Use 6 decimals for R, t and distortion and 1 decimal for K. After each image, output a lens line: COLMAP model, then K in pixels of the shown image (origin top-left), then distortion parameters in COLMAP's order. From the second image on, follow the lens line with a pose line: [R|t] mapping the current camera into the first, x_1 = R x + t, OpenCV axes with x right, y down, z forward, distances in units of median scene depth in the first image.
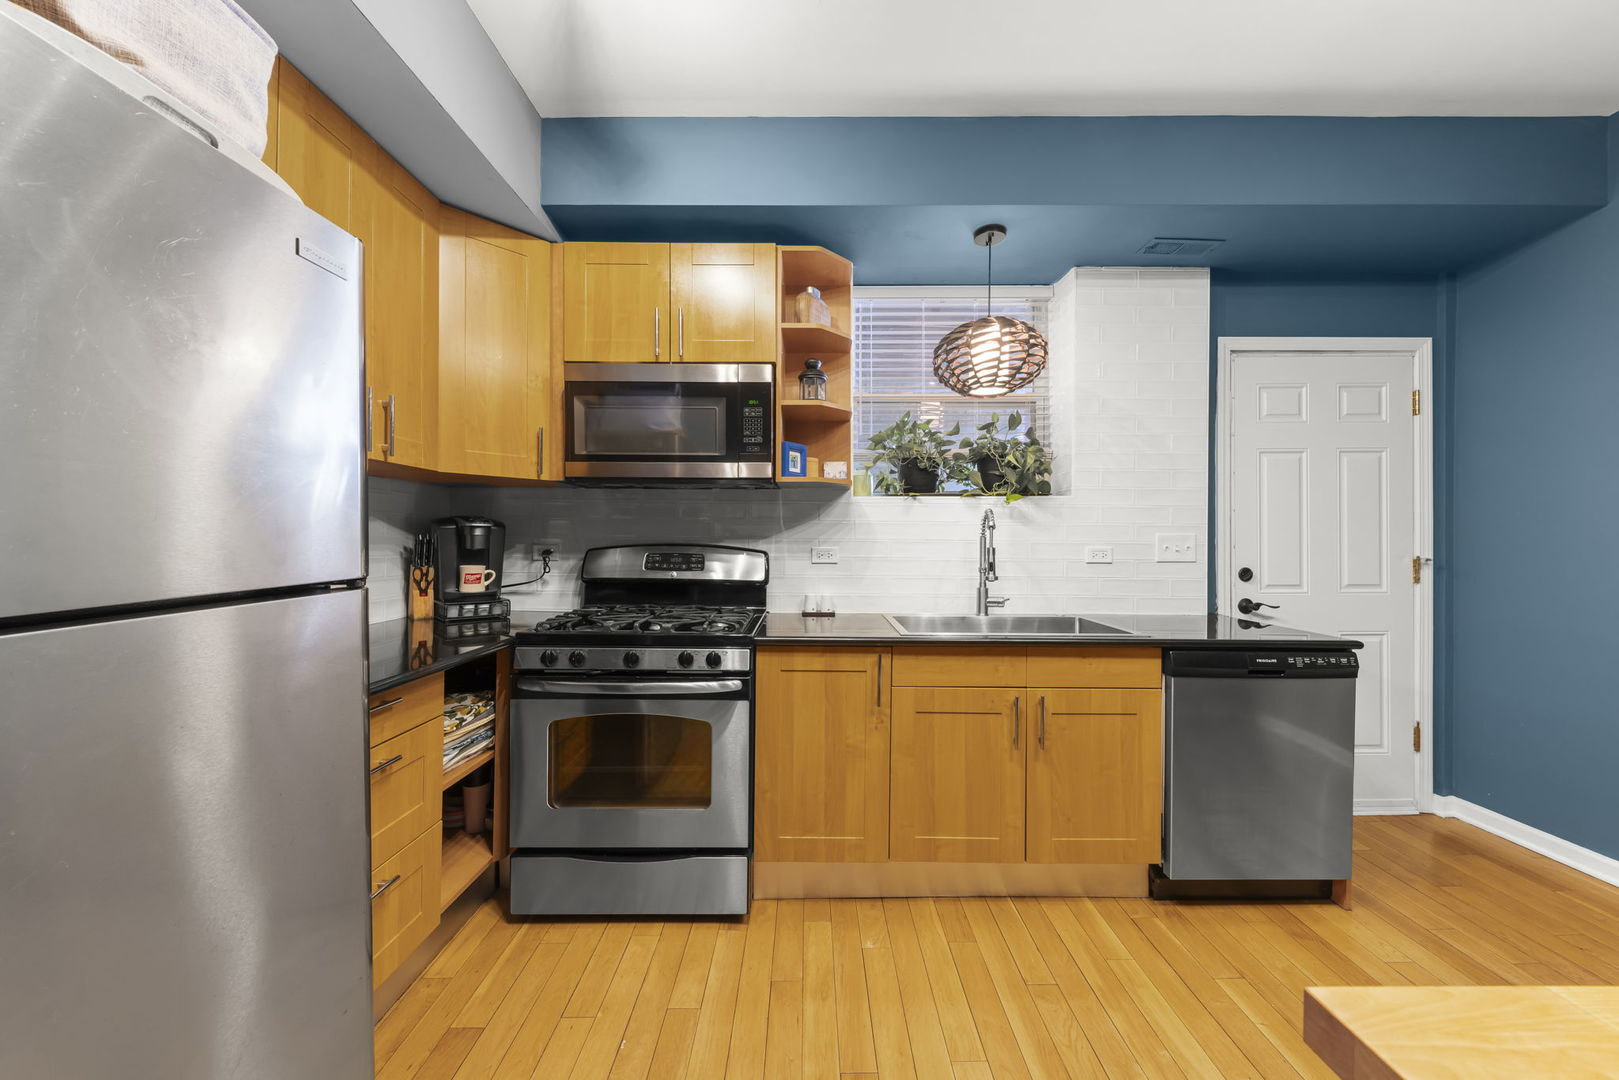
lens RADIAL K [[587.4, 0, 813.3], [0, 587.4, 538.1], [0, 0, 1]] dist [0.006075, -0.001729]
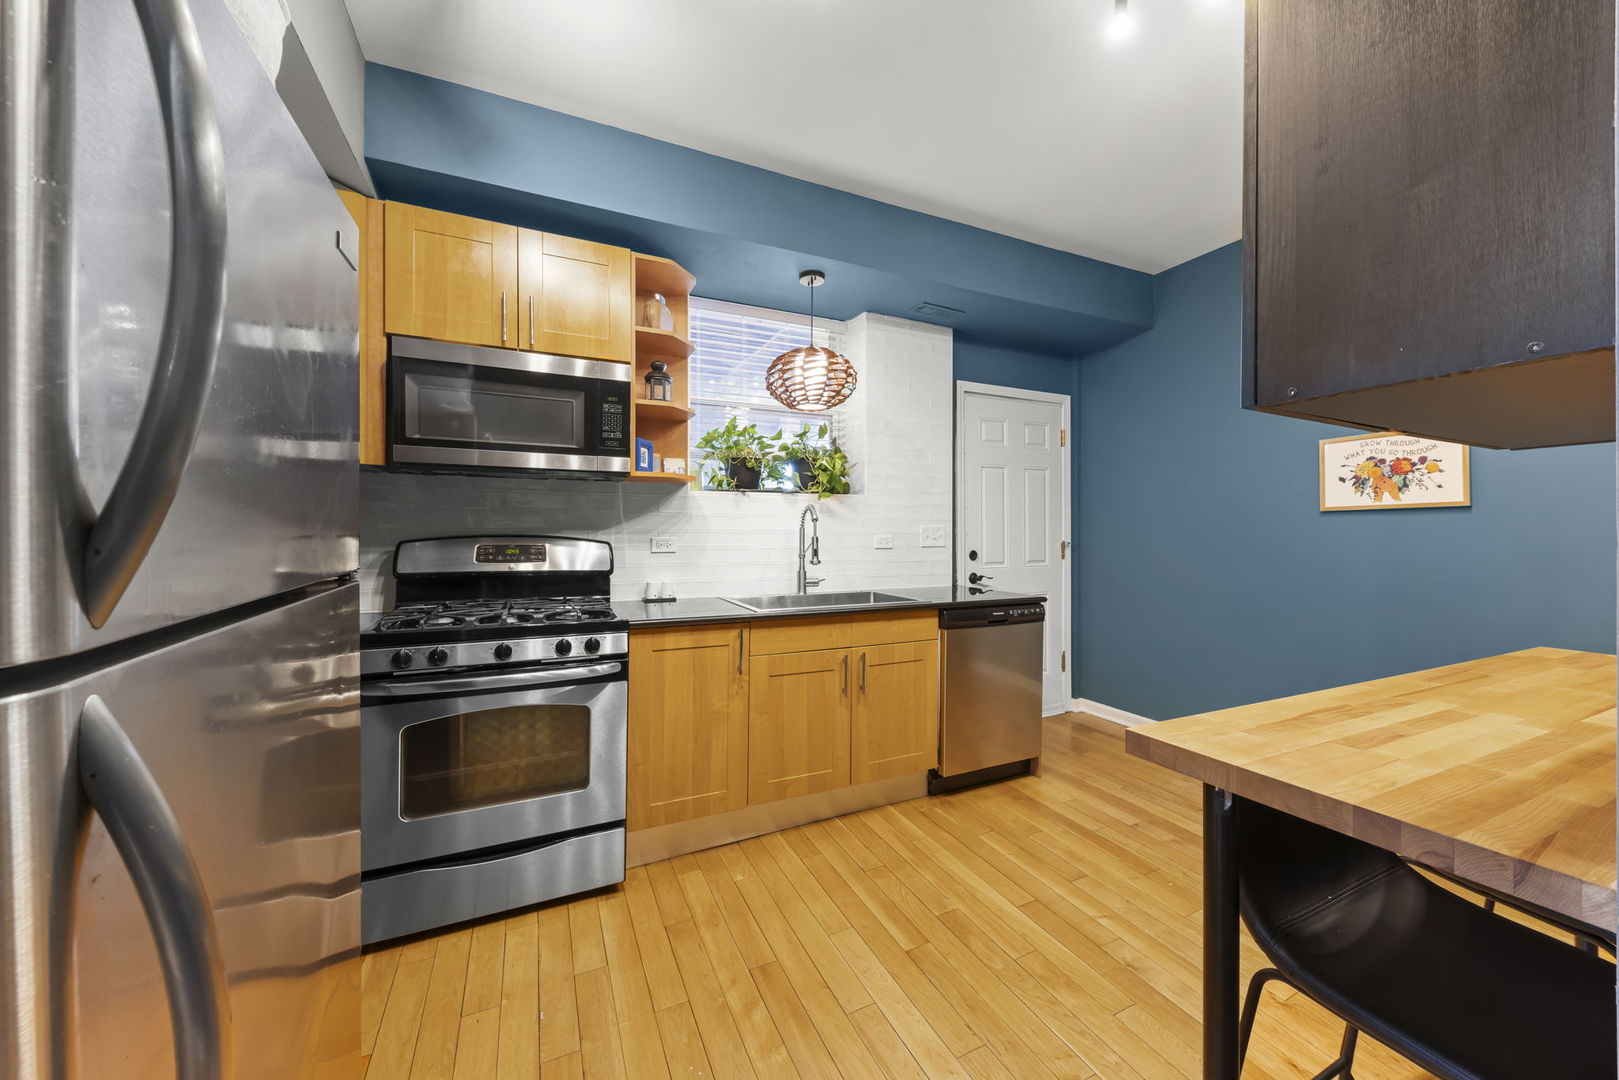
lens RADIAL K [[587.4, 0, 815.4], [0, 587.4, 528.2], [0, 0, 1]] dist [0.006075, -0.001729]
pose [[0.904758, -0.000156, 0.425925, -0.212383], [0.000662, 0.999999, -0.001042, -0.000152], [-0.425925, 0.001225, 0.904758, -0.095738]]
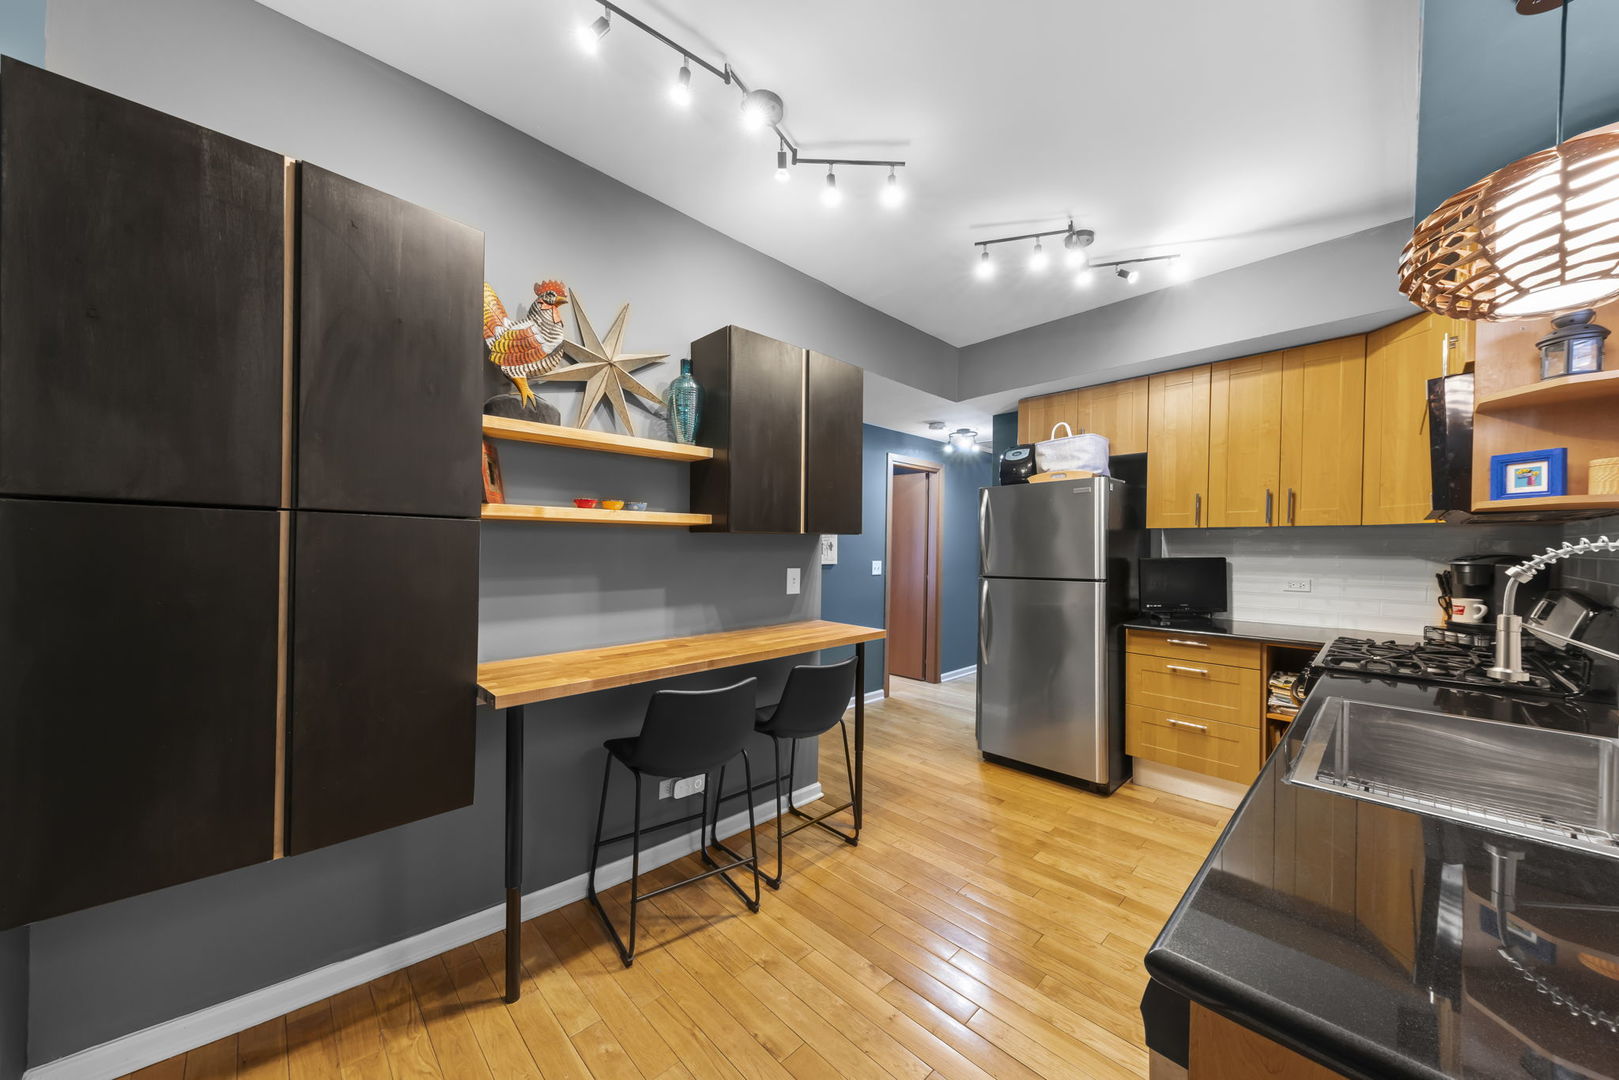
lens RADIAL K [[558.5, 0, 813.1], [0, 558.5, 552.2], [0, 0, 1]] dist [0.012732, -0.001828]
pose [[-0.723278, -0.004411, -0.690543, 1.095782], [-0.008767, 0.999958, 0.002796, -0.036005], [0.690501, 0.008076, -0.723286, 0.932961]]
